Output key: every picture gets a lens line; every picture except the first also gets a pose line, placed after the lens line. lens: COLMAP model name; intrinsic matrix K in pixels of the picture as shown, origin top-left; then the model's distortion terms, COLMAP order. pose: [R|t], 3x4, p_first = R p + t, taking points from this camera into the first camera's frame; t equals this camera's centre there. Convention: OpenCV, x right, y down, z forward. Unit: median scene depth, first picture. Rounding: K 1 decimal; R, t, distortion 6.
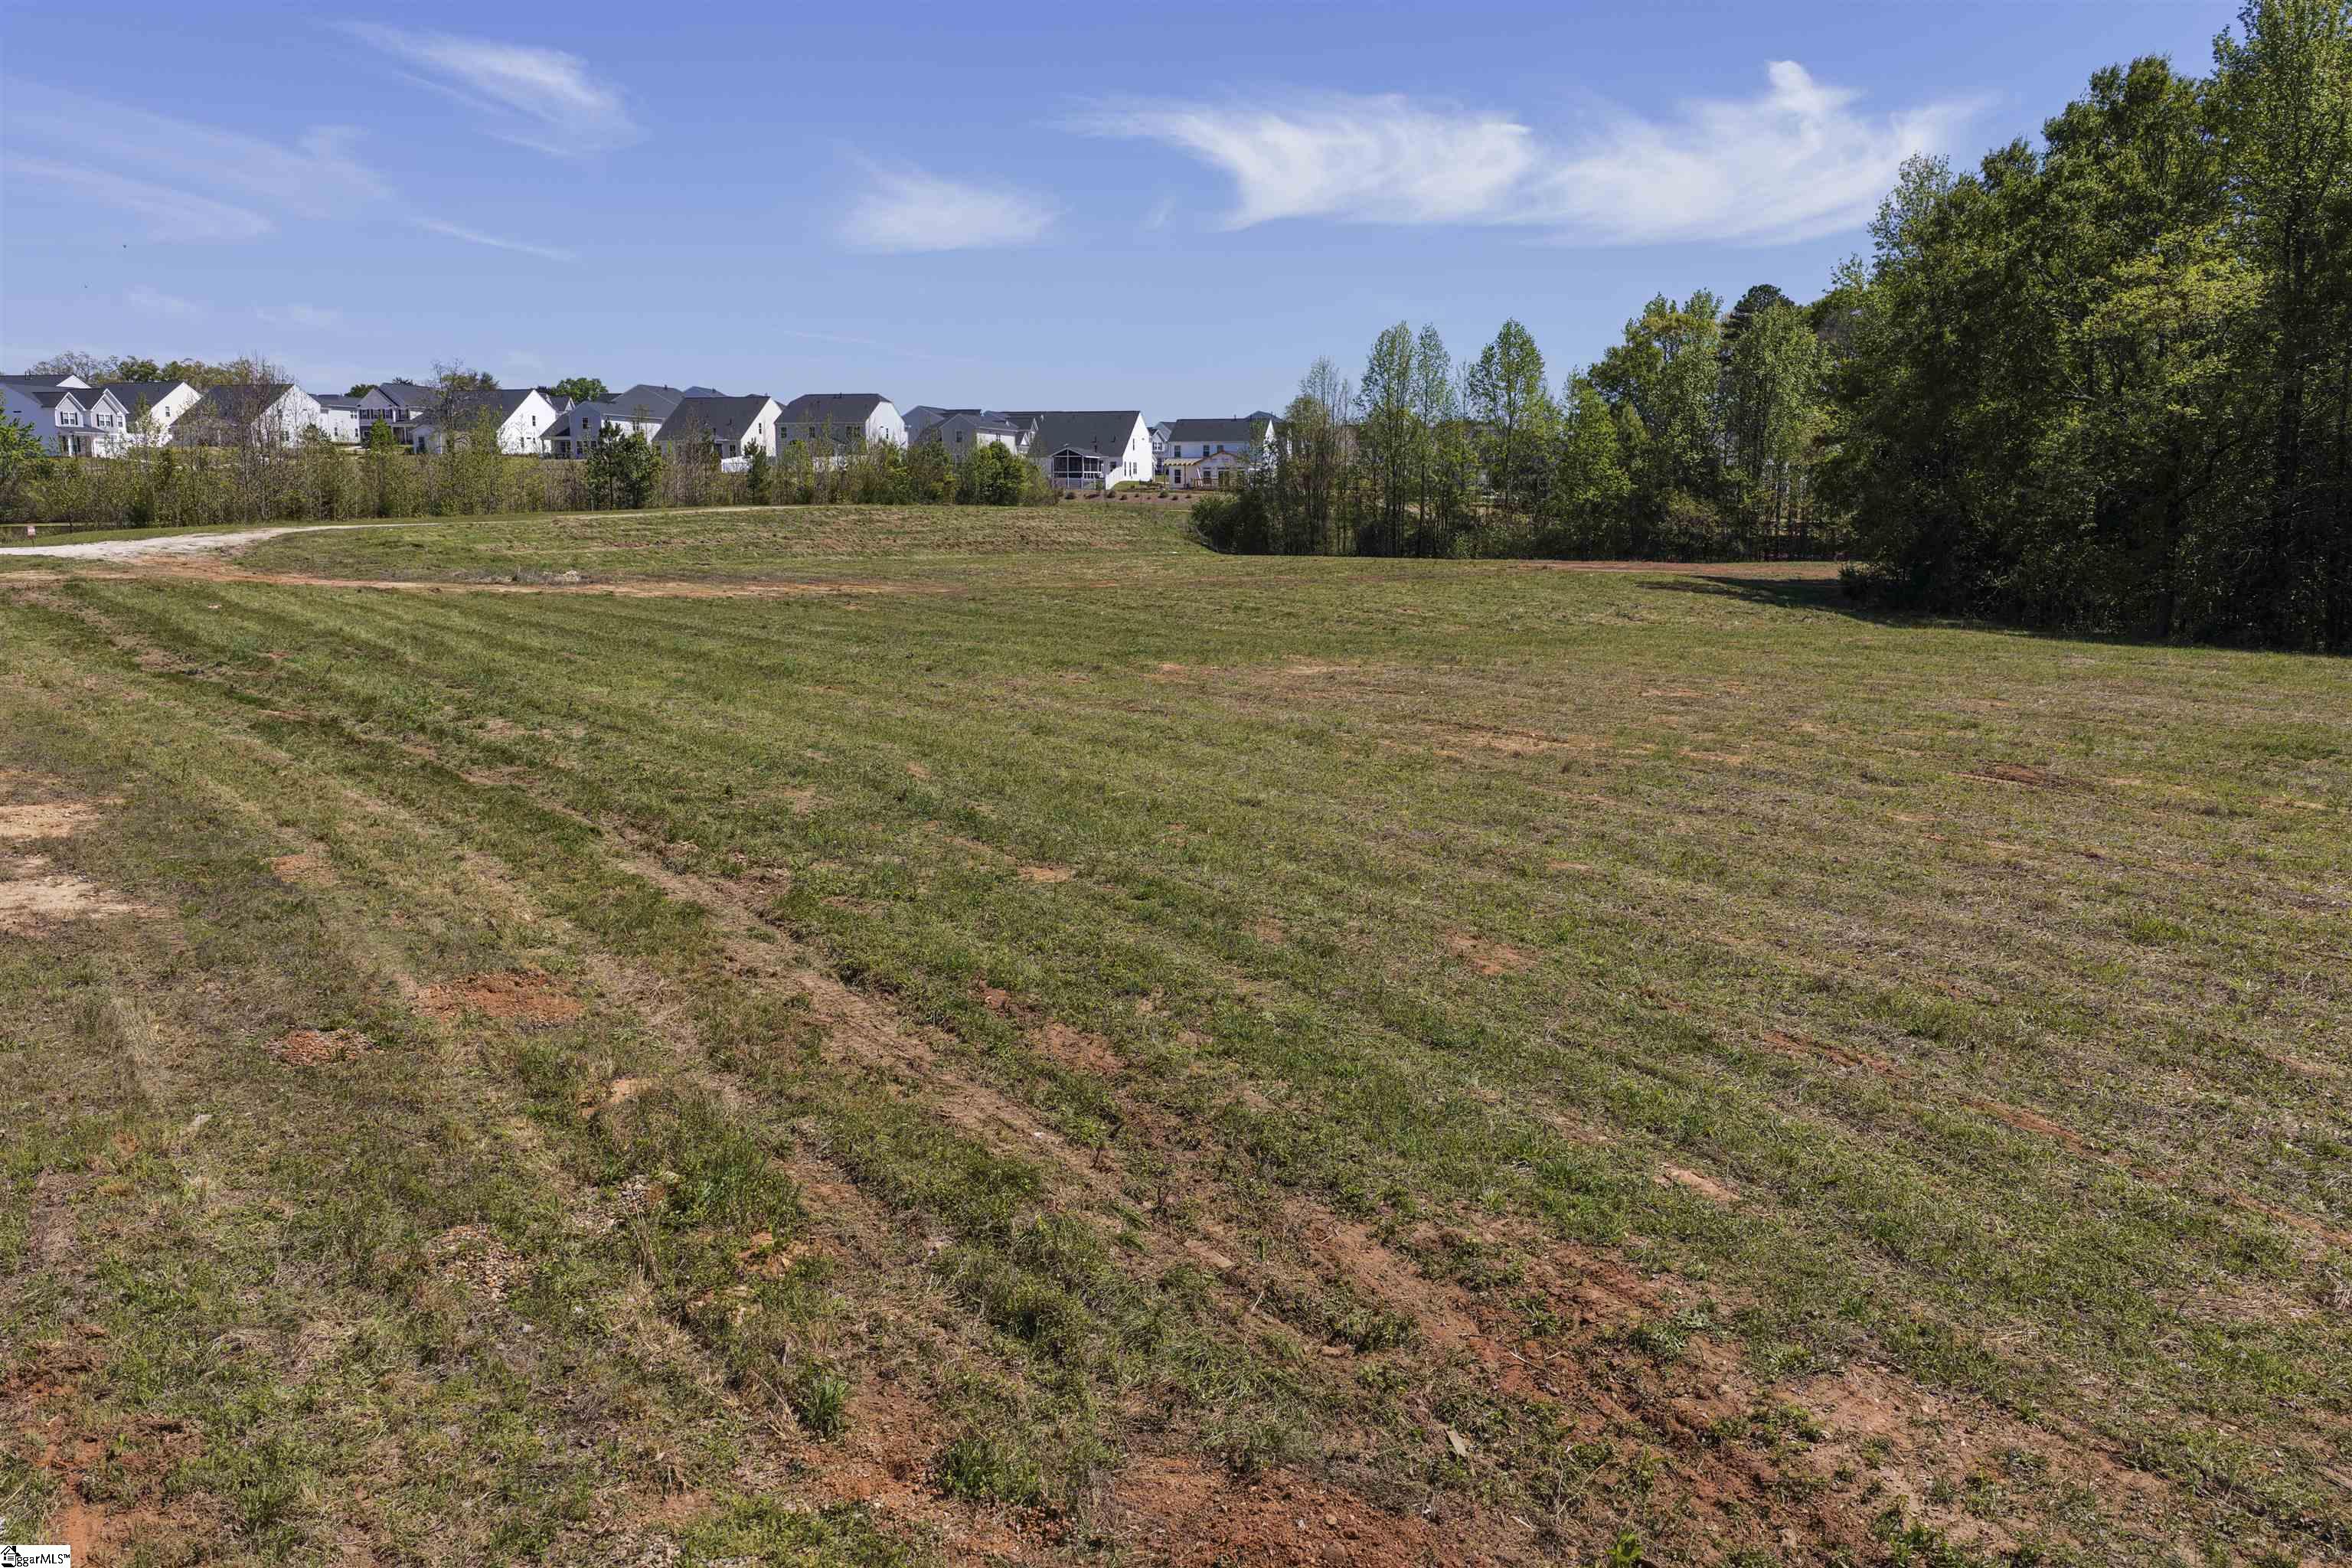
lens RADIAL K [[1930.8, 0, 1189.2], [0, 1930.8, 787.6], [0, 0, 1]] dist [0.000380, 0.022076]
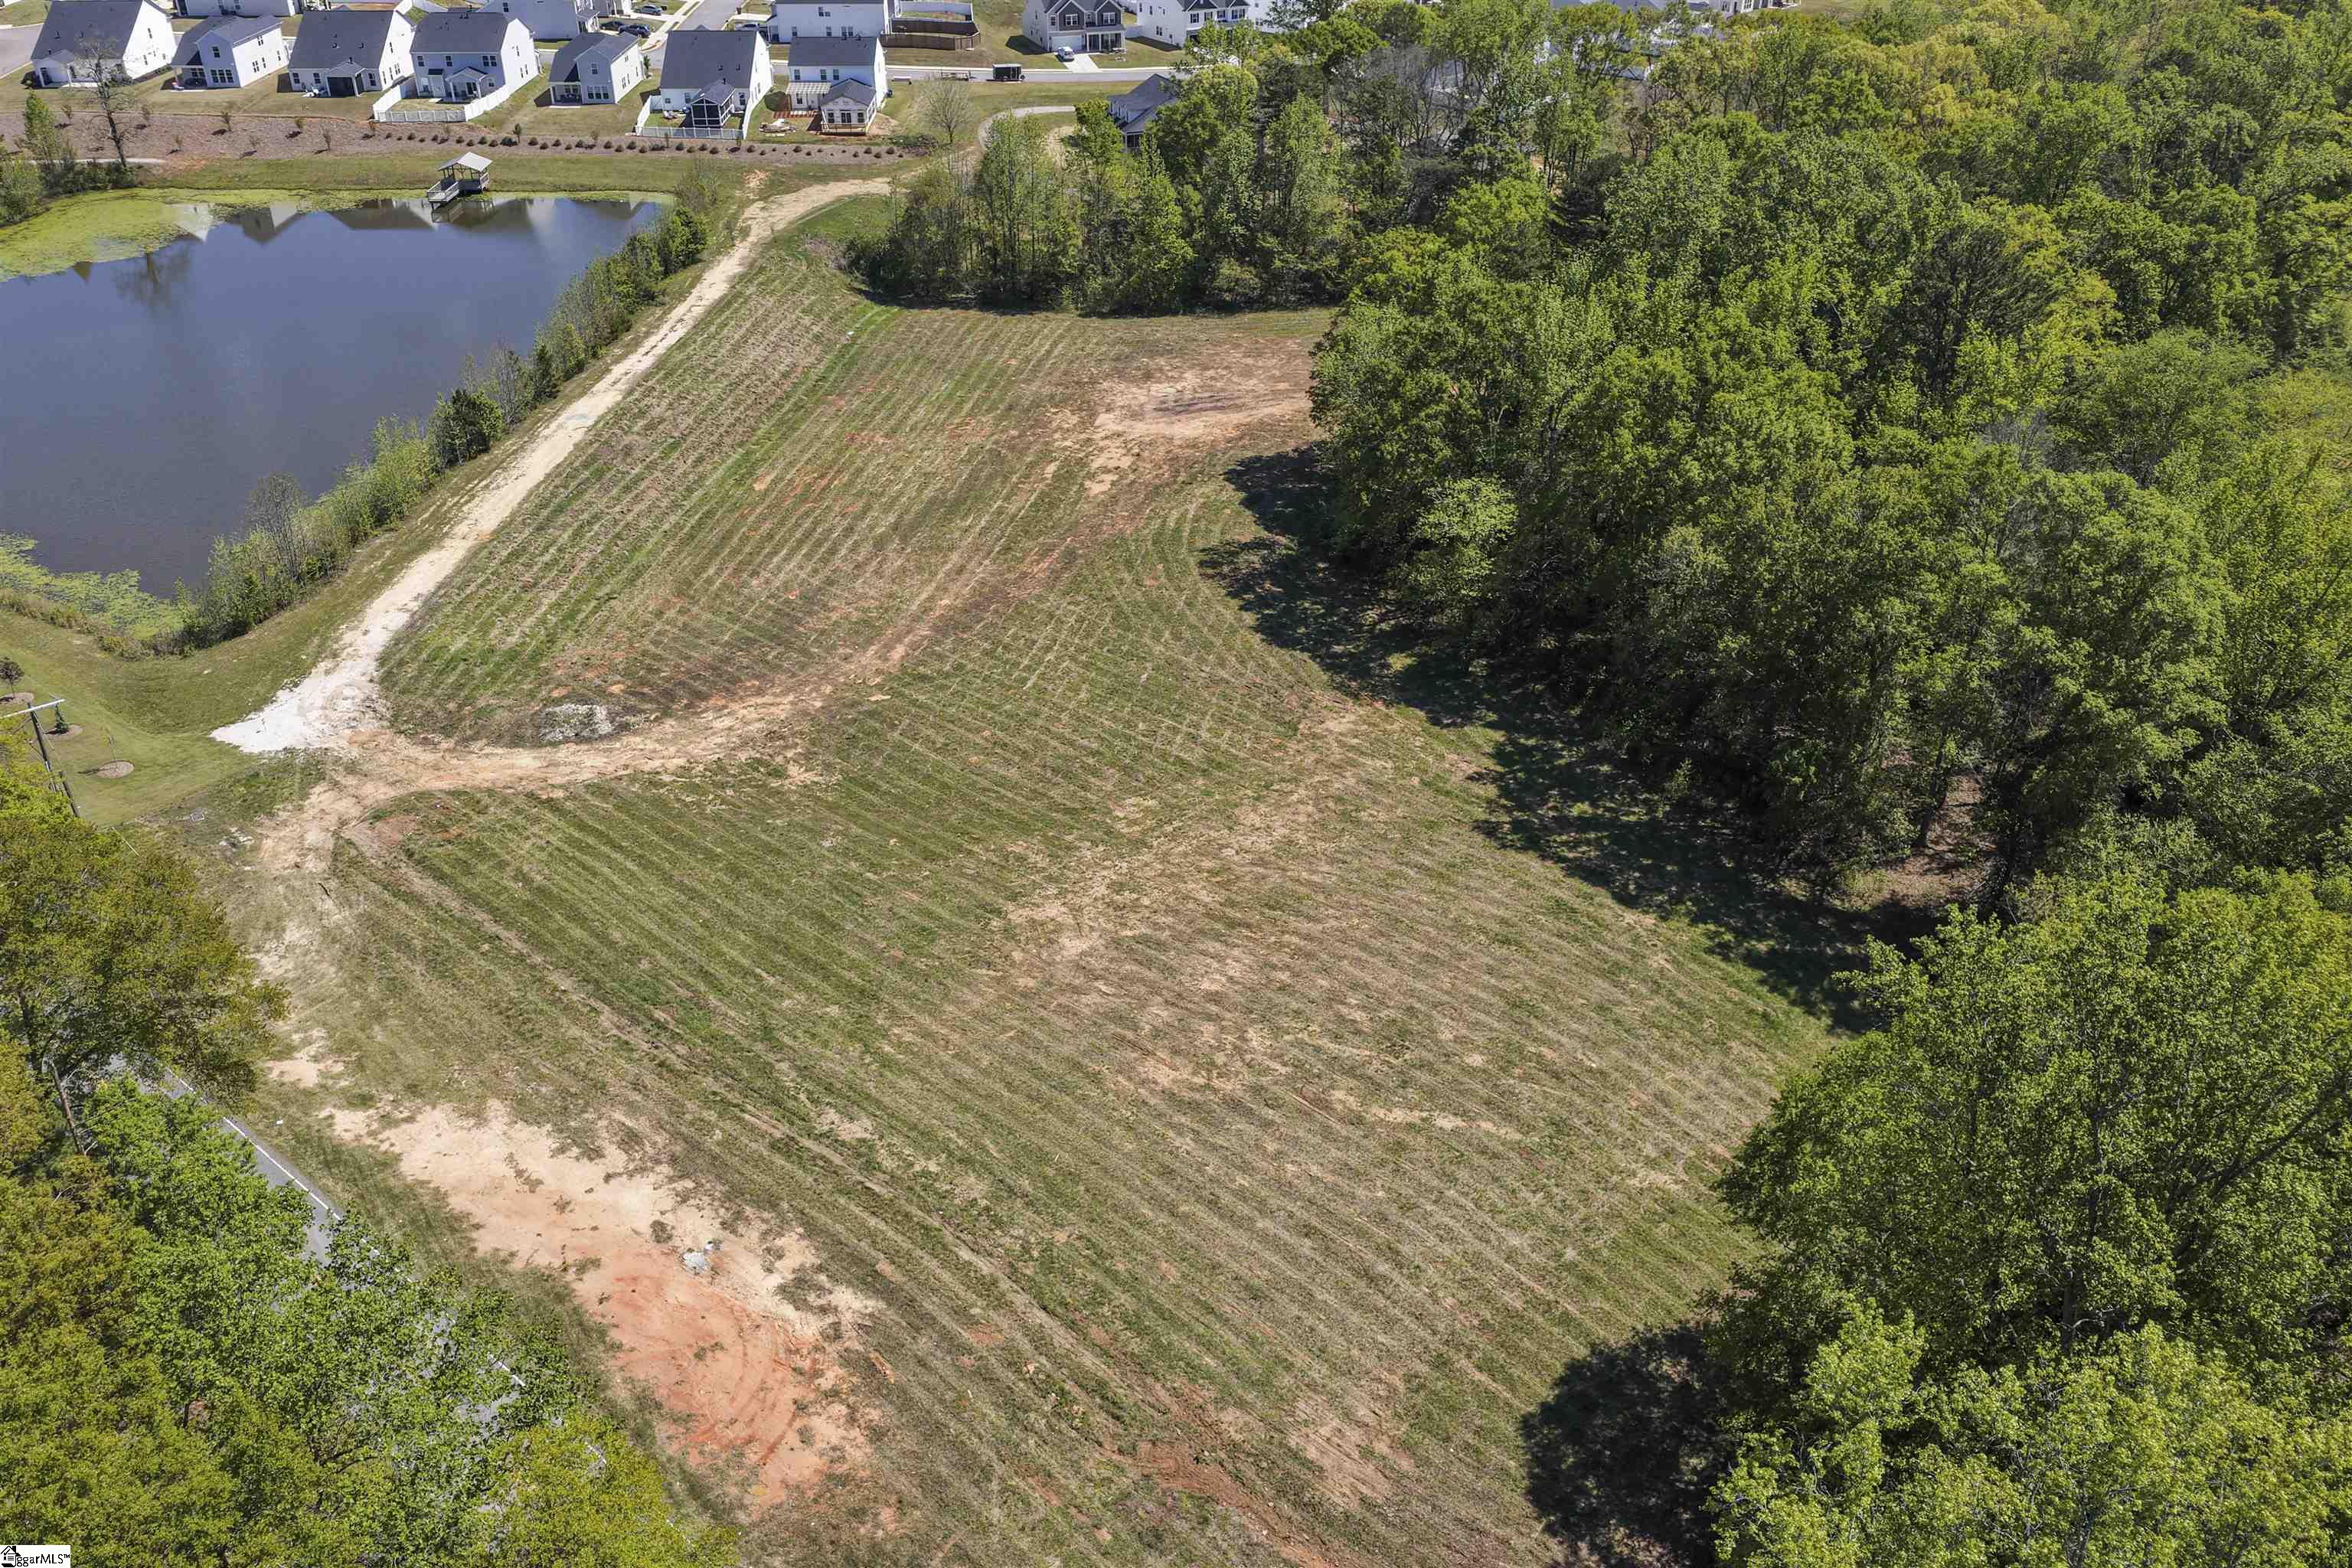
lens RADIAL K [[1930.8, 0, 1174.2], [0, 1930.8, 780.8], [0, 0, 1]] dist [0.000380, 0.022076]
pose [[0.976943, -0.103681, 0.186637, -0.067249], [0.027130, 0.927368, 0.373165, -0.317267], [-0.211771, -0.359498, 0.908798, -0.325956]]
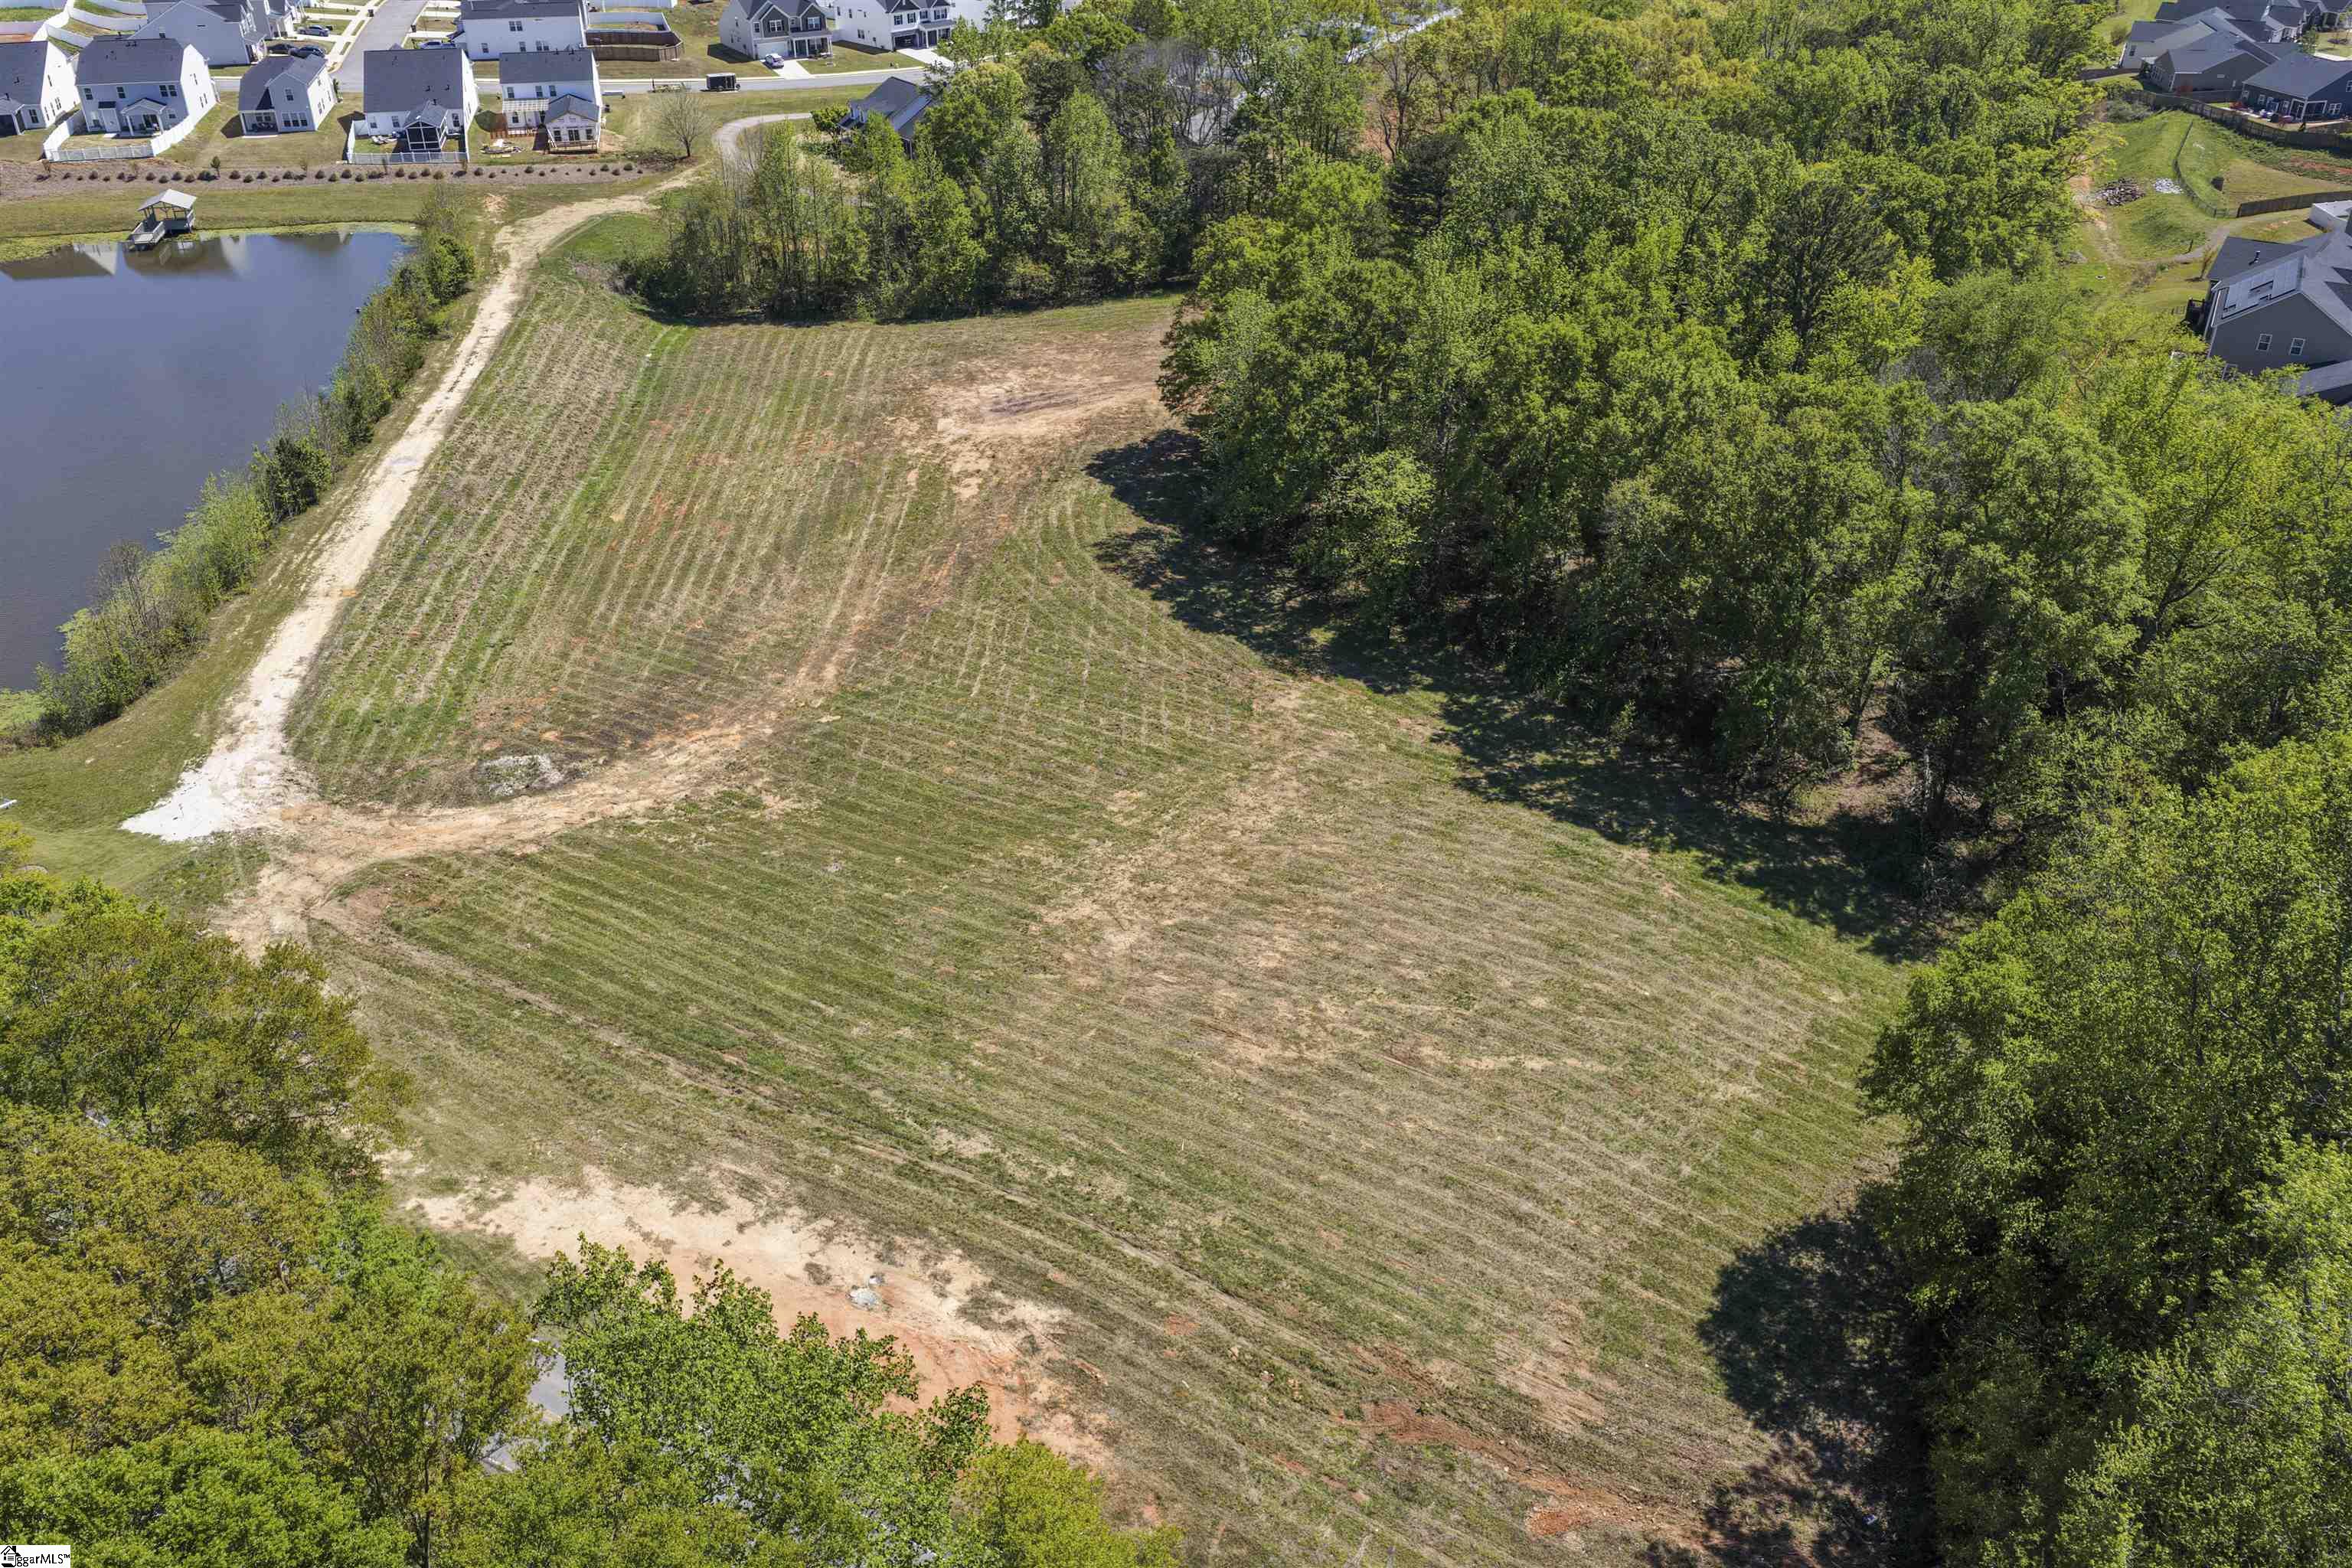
lens RADIAL K [[1930.8, 0, 1166.2], [0, 1930.8, 783.8], [0, 0, 1]] dist [0.000380, 0.022076]
pose [[0.915640, -0.201738, 0.347714, -0.189695], [0.058097, 0.922290, 0.382108, -0.321295], [-0.397779, -0.329672, 0.856206, -0.294195]]
